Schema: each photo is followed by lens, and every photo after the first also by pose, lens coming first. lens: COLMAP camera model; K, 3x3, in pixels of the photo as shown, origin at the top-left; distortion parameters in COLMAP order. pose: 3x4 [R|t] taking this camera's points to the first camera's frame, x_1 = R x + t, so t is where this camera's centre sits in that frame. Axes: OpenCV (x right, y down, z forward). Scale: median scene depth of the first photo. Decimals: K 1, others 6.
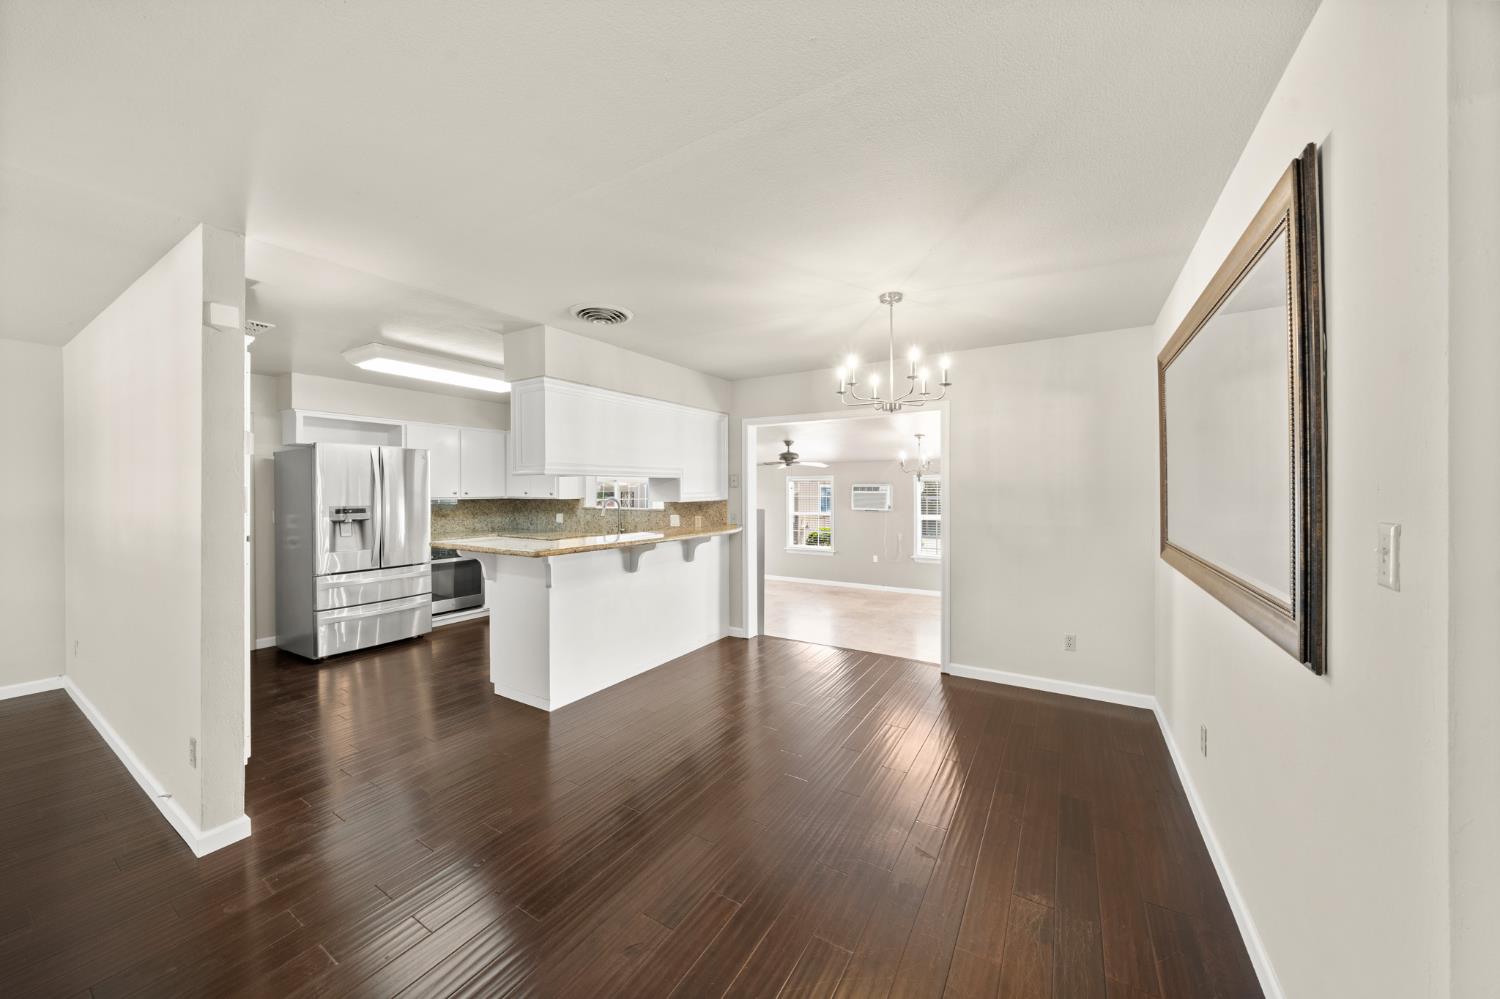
lens RADIAL K [[519.9, 0, 749.8], [0, 519.9, 498.6], [0, 0, 1]] dist [-0.007680, -0.000369]
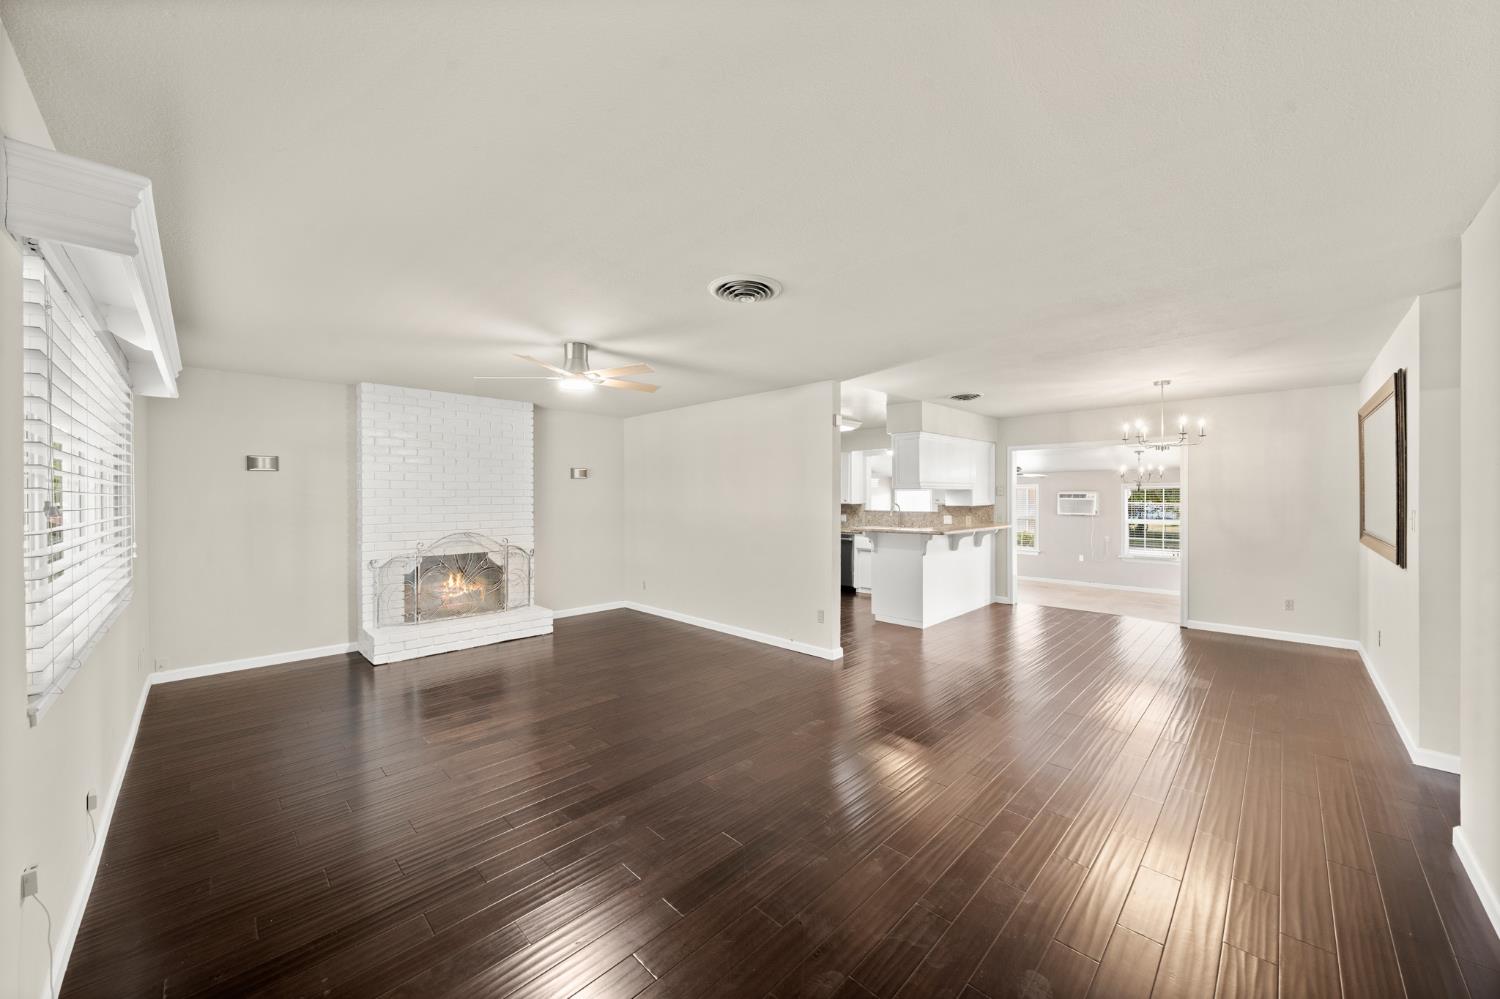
lens RADIAL K [[552.7, 0, 749.8], [0, 552.7, 505.5], [0, 0, 1]] dist [0.000709, 0.000412]
pose [[0.976483, 0.002842, -0.215574, -0.376328], [-0.002835, 0.999996, 0.000341, 0.006214], [0.215574, 0.000278, 0.976488, -0.602634]]
